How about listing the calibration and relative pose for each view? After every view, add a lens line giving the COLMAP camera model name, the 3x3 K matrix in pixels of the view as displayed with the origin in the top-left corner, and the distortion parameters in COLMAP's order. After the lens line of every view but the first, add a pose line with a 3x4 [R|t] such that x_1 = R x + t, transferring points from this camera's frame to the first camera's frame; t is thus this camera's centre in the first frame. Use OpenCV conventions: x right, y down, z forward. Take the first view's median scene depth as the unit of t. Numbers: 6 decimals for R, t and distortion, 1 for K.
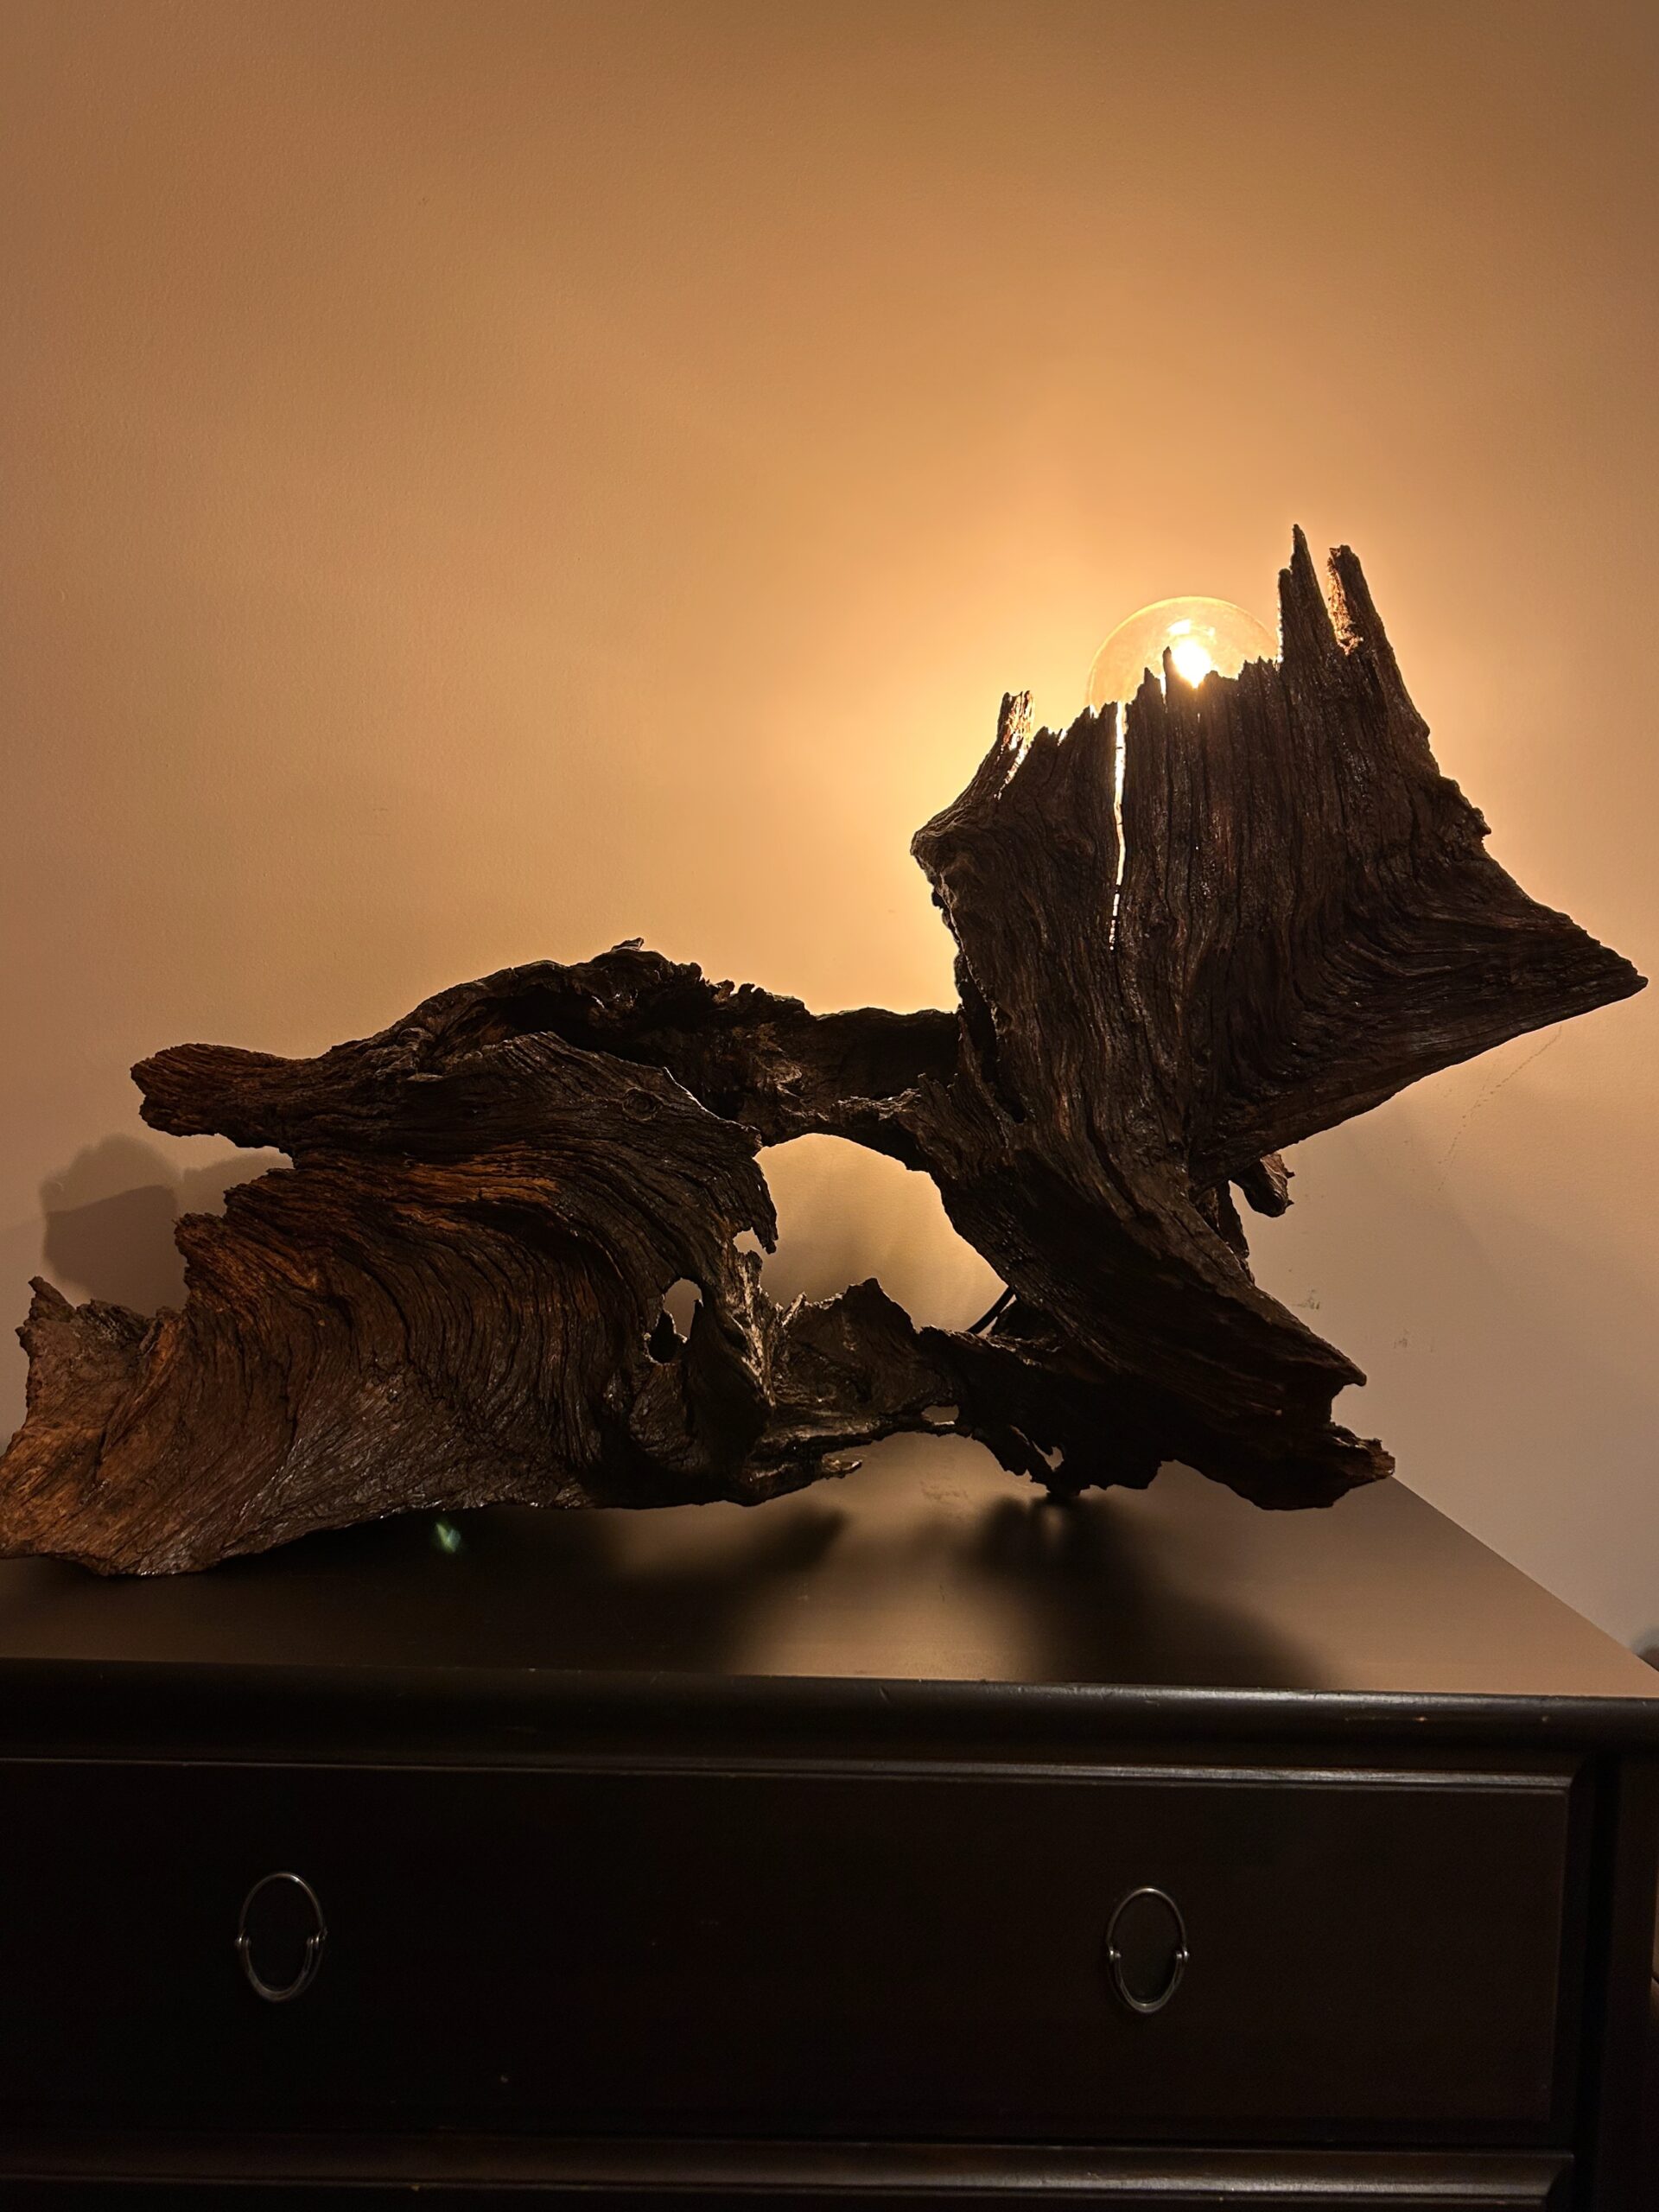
lens RADIAL K [[1768.8, 0, 829.5], [0, 1768.8, 1106.0], [0, 0, 1]] dist [0.097655, -0.283217]
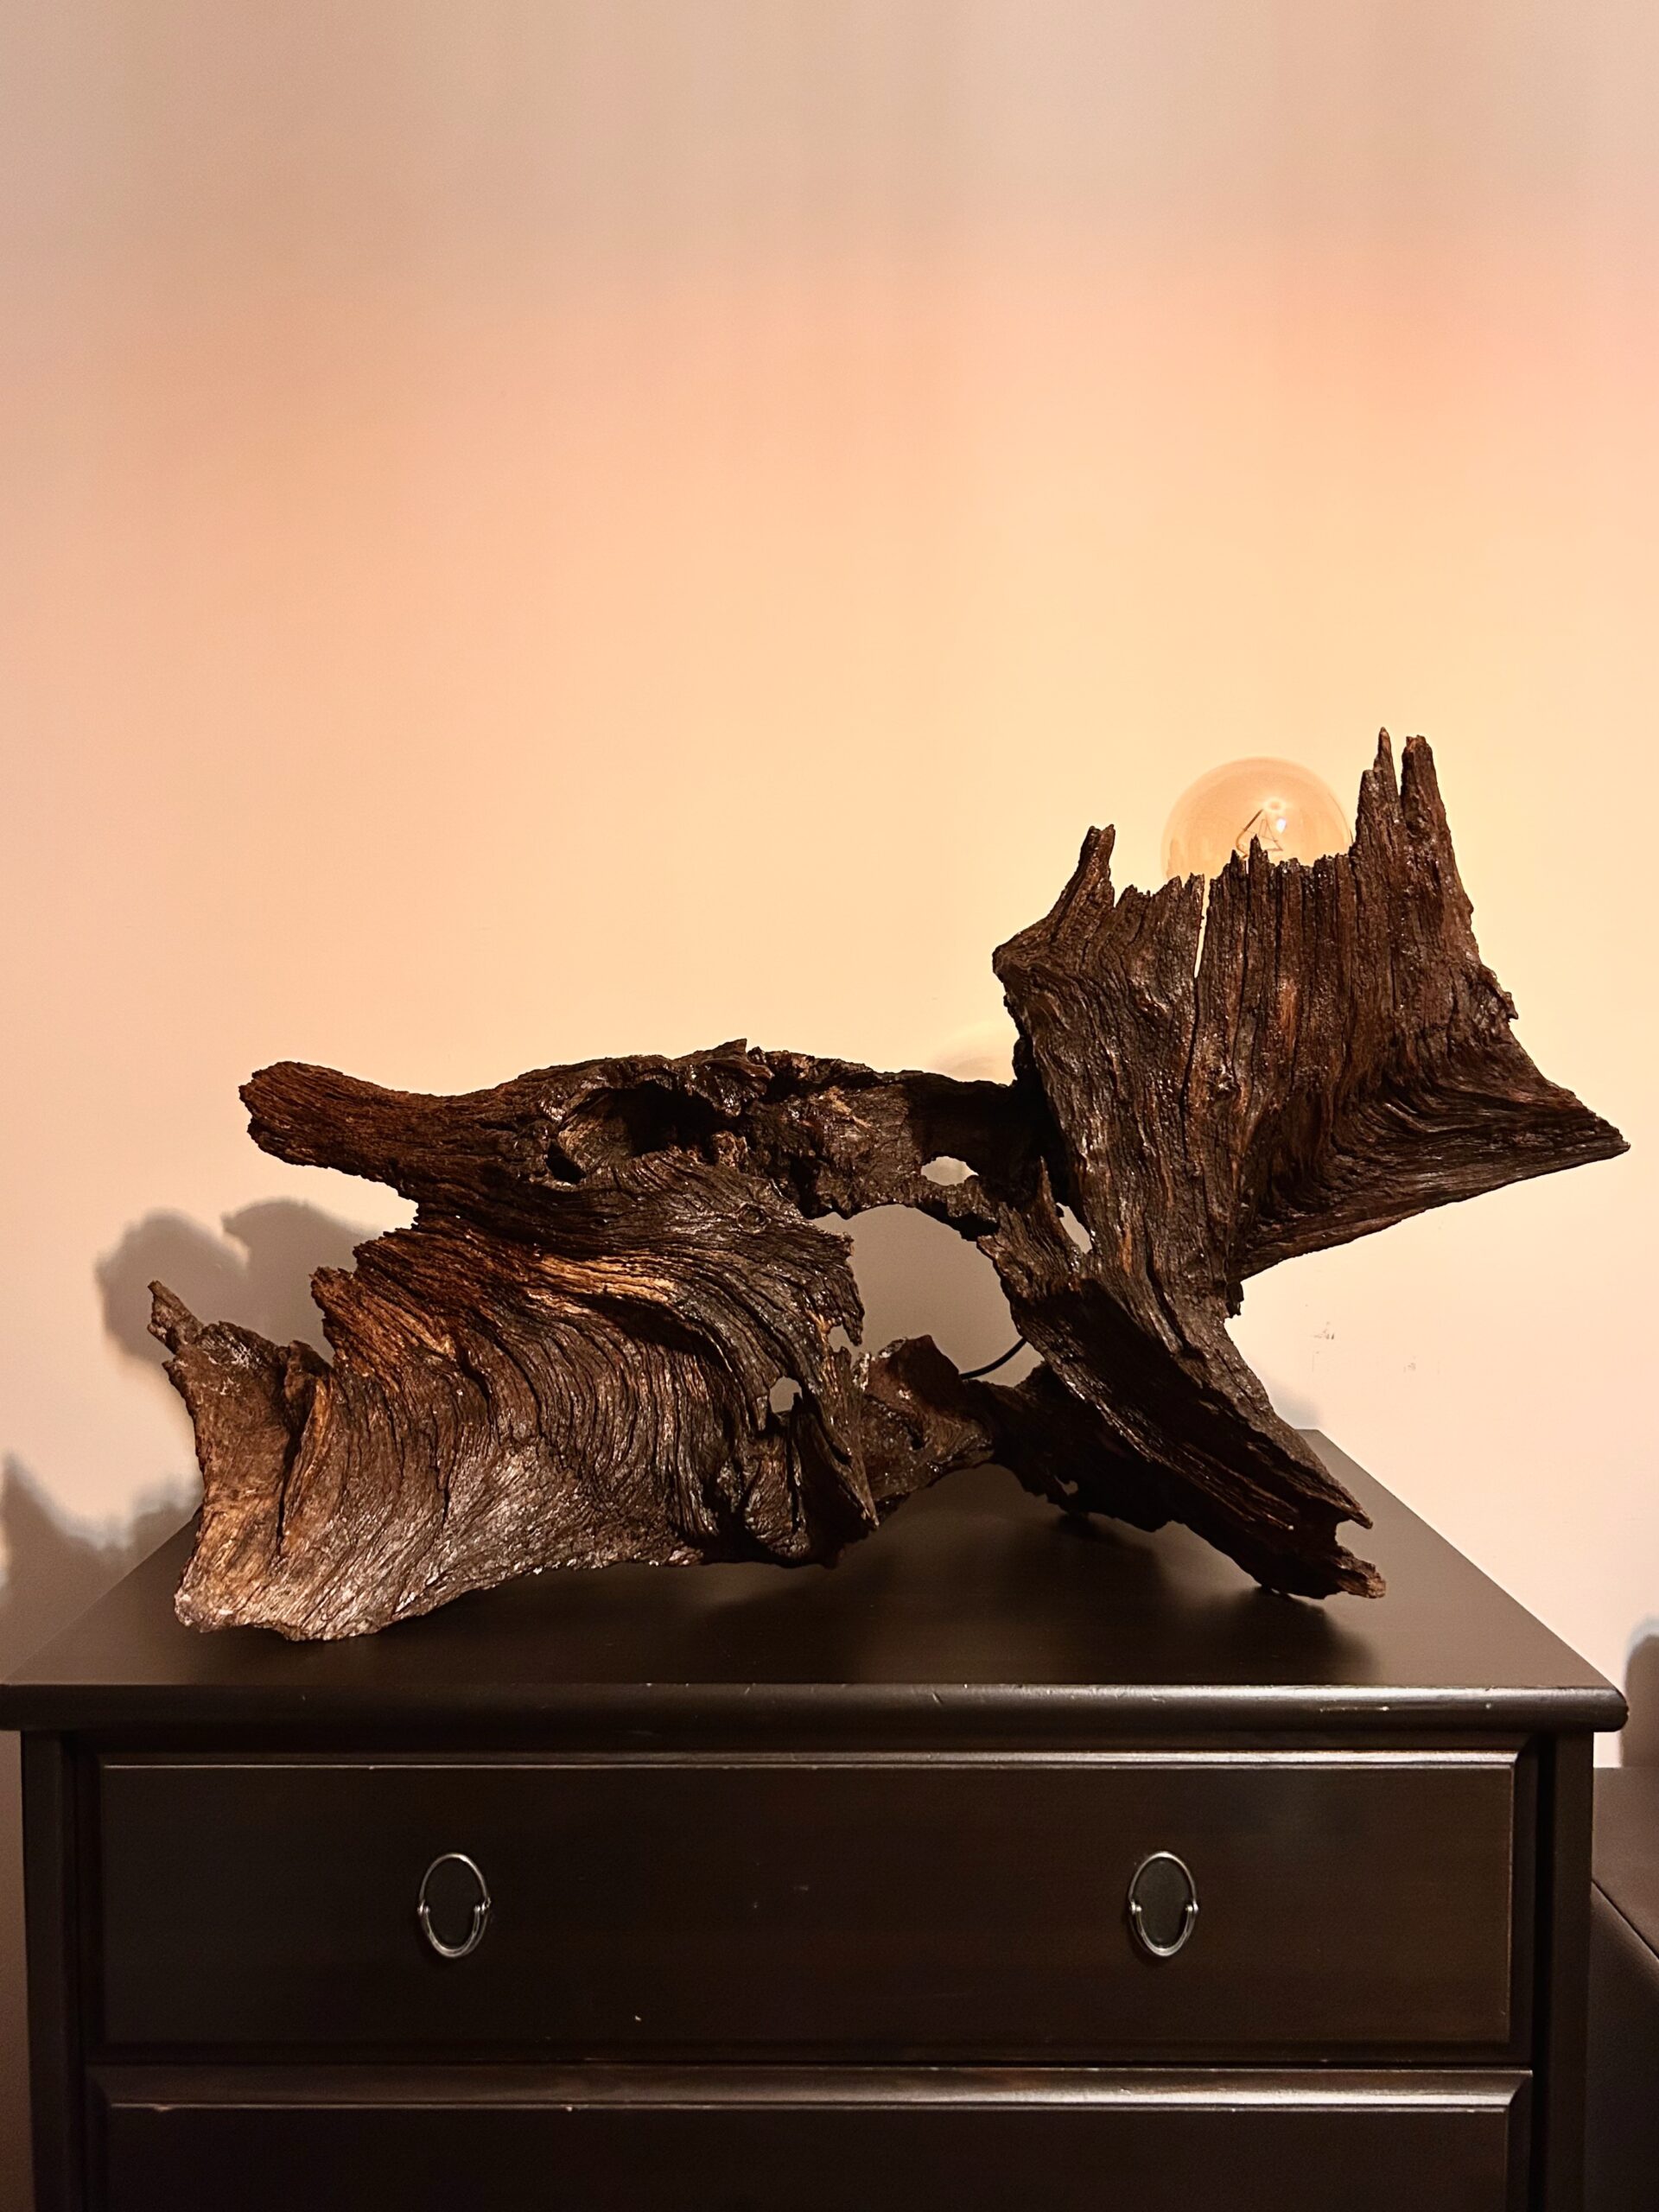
lens RADIAL K [[1768.8, 0, 829.5], [0, 1768.8, 1106.0], [0, 0, 1]] dist [0.097655, -0.283217]
pose [[0.995388, 0.048622, 0.082701, -0.154176], [-0.063720, 0.979510, 0.191047, -0.287149], [-0.071718, -0.195436, 0.978091, -0.084917]]
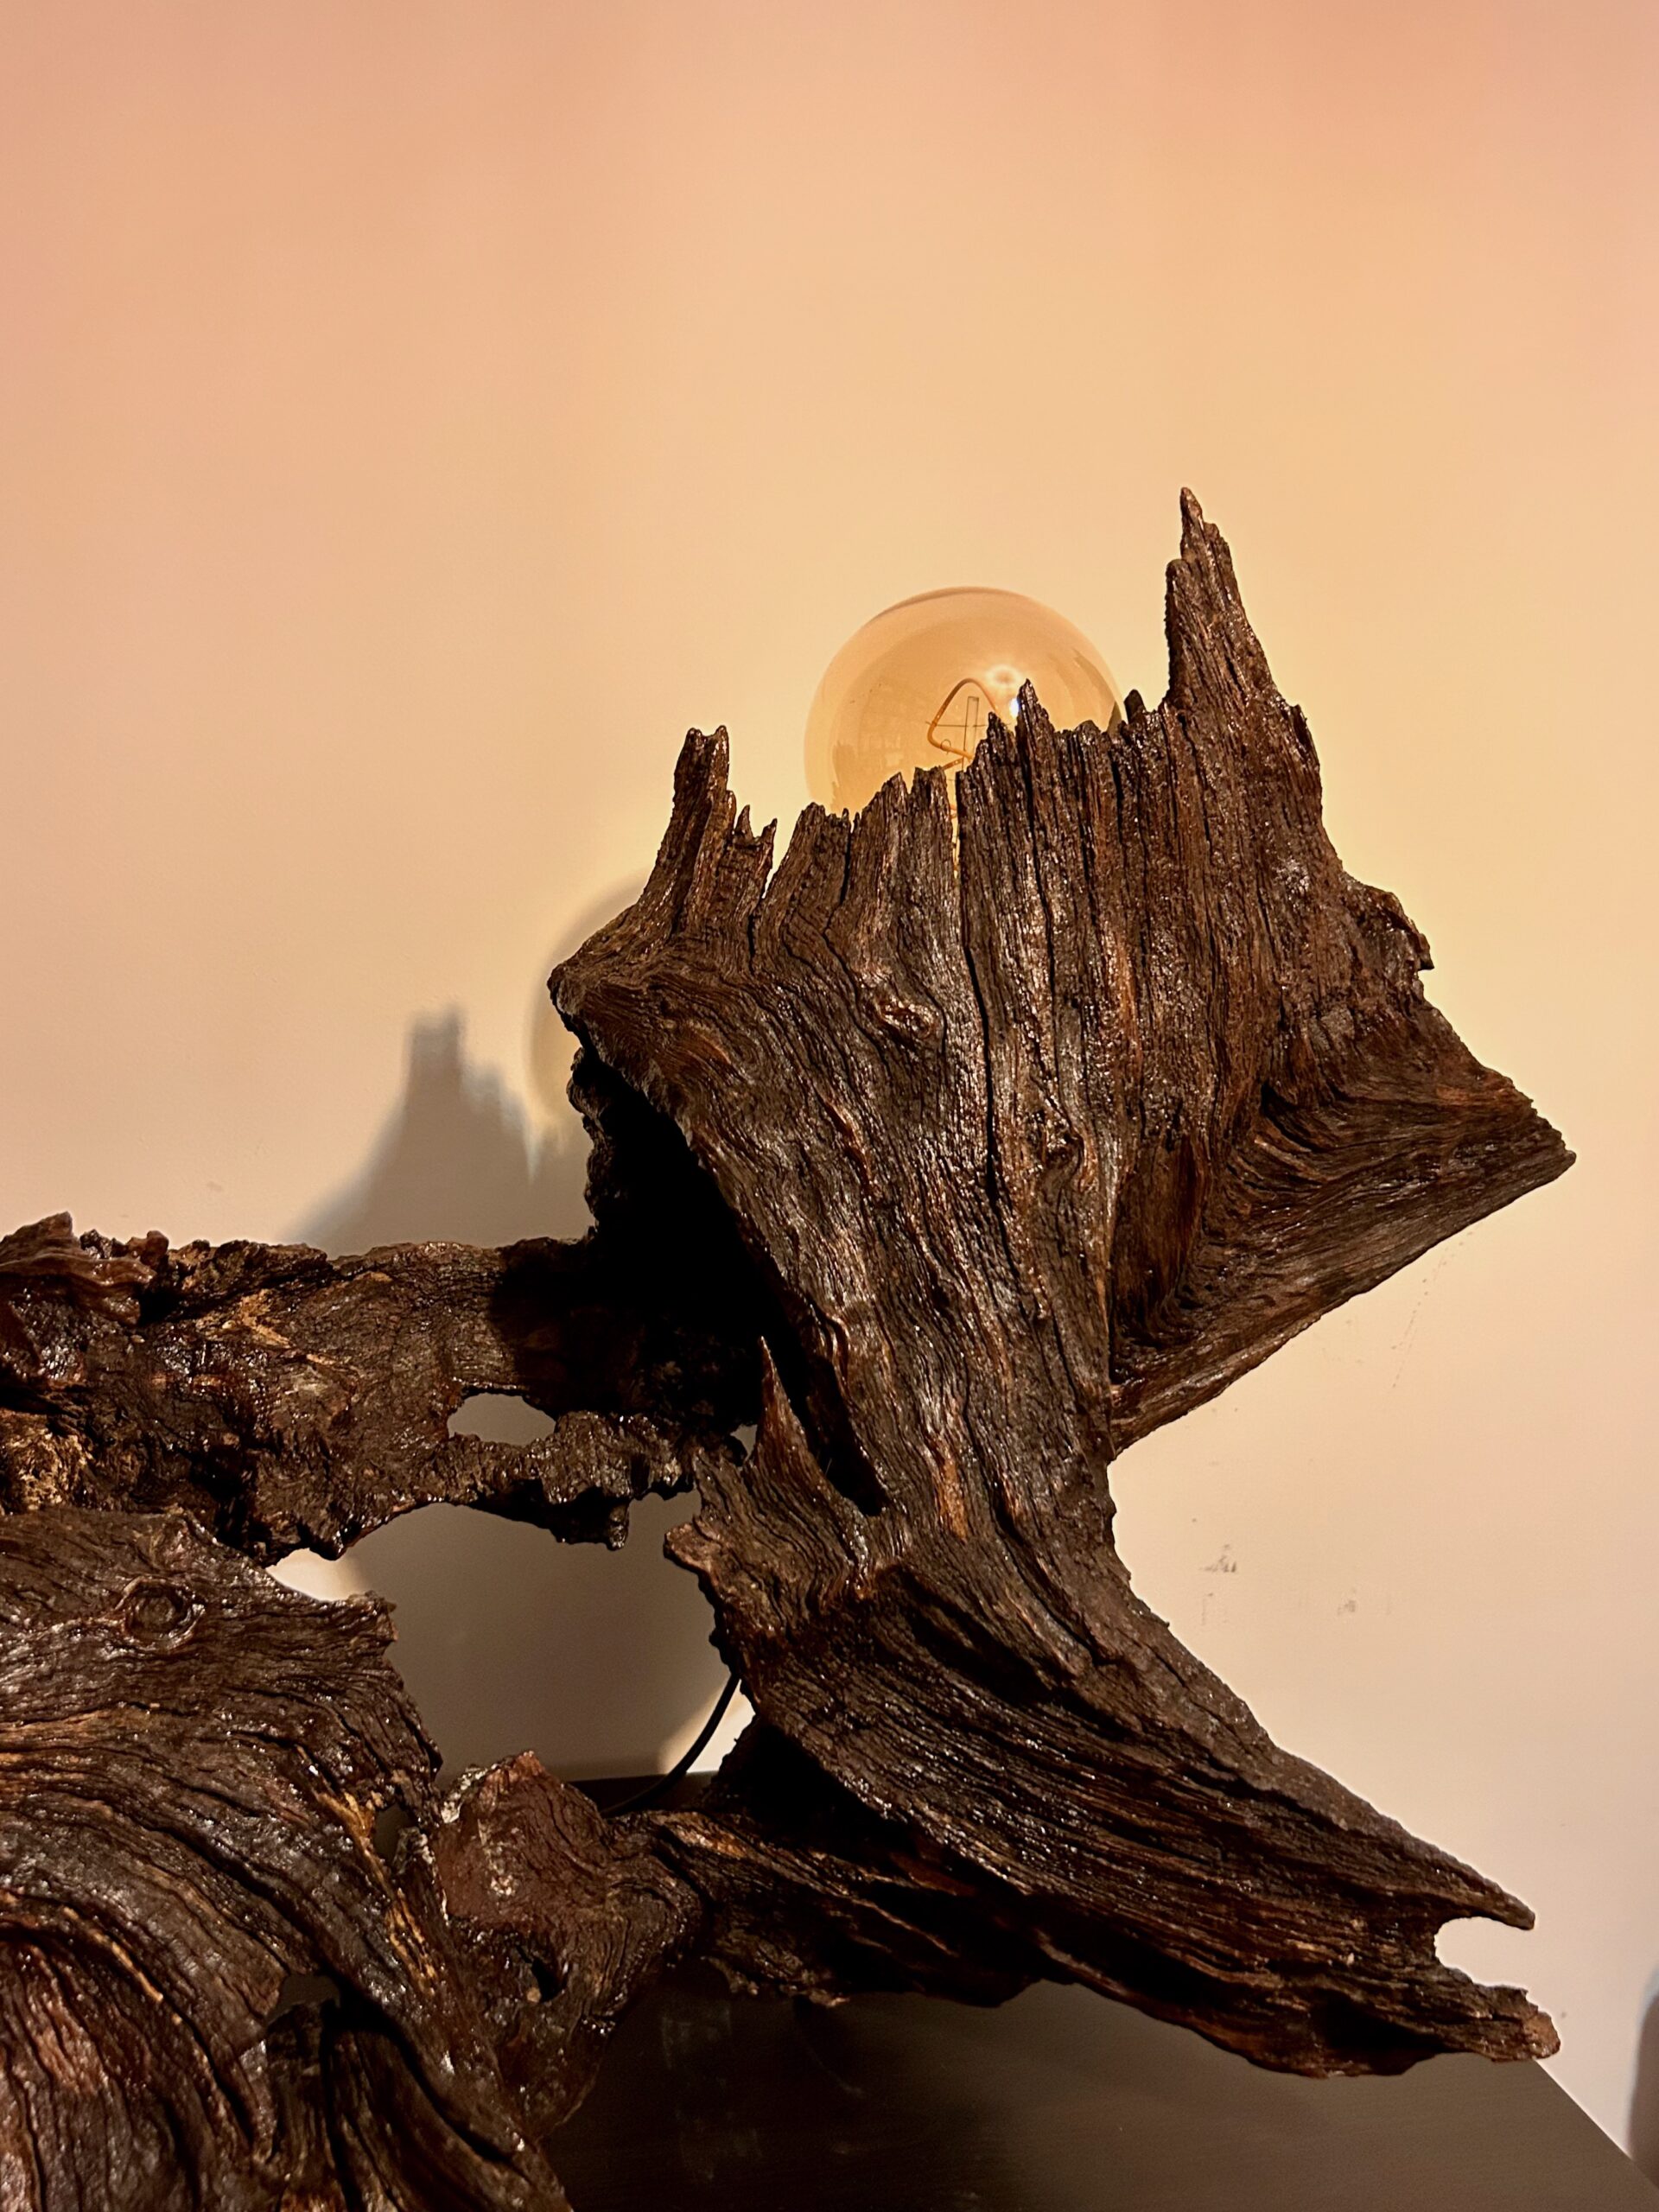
lens RADIAL K [[1821.0, 0, 802.1], [0, 1821.0, 1089.2], [0, 0, 1]] dist [0.082396, -0.122361]
pose [[0.883461, -0.071828, 0.462966, -0.172704], [0.052585, 0.997136, 0.054359, -0.158087], [-0.465544, -0.023679, 0.884708, 0.487530]]
